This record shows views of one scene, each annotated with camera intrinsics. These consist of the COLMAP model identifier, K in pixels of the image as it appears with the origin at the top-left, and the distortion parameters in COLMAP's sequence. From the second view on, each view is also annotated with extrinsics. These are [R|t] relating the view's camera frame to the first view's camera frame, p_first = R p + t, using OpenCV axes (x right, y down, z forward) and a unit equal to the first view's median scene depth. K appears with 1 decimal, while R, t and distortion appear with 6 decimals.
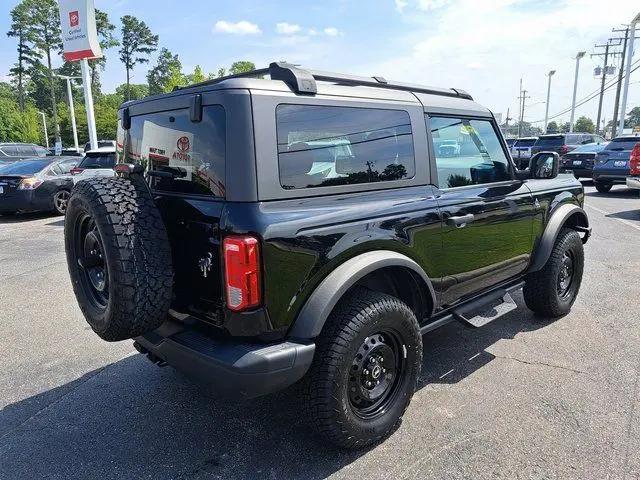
lens RADIAL K [[463.9, 0, 316.0], [0, 463.9, 242.3], [0, 0, 1]] dist [0.037376, -0.019097]
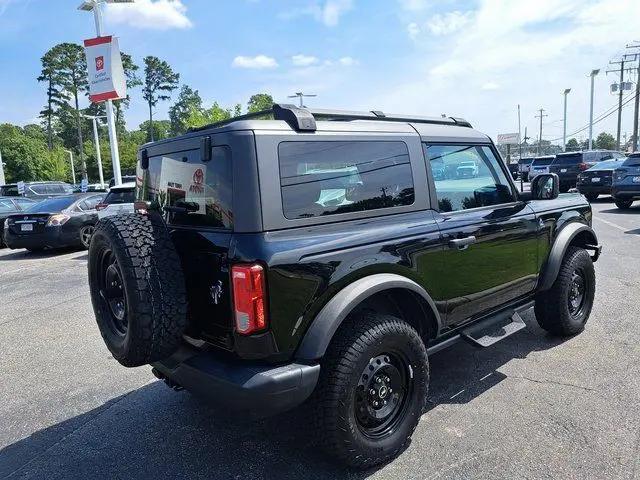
lens RADIAL K [[463.9, 0, 318.5], [0, 463.9, 239.0], [0, 0, 1]] dist [0.037376, -0.019097]
pose [[0.998727, -0.032673, -0.038427, 0.024005], [0.030221, 0.997572, -0.062741, 0.000256], [0.040384, 0.061500, 0.997290, -0.037389]]
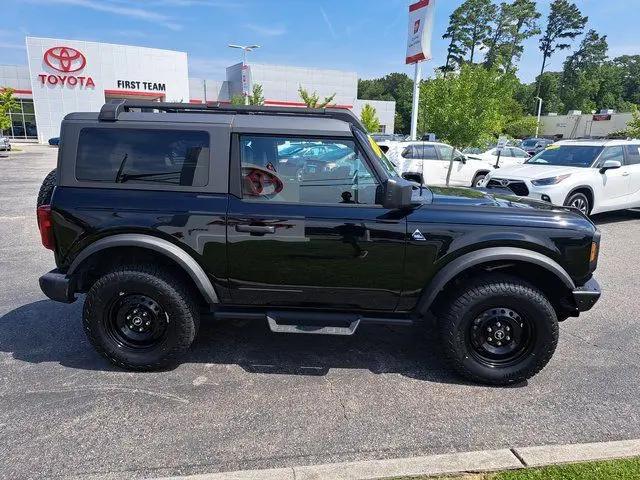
lens RADIAL K [[463.9, 0, 322.7], [0, 463.9, 239.8], [0, 0, 1]] dist [0.037376, -0.019097]
pose [[0.694661, 0.188766, -0.694128, 0.913078], [-0.177488, 0.980098, 0.088911, -0.114718], [0.697097, 0.061436, 0.714340, 0.240523]]
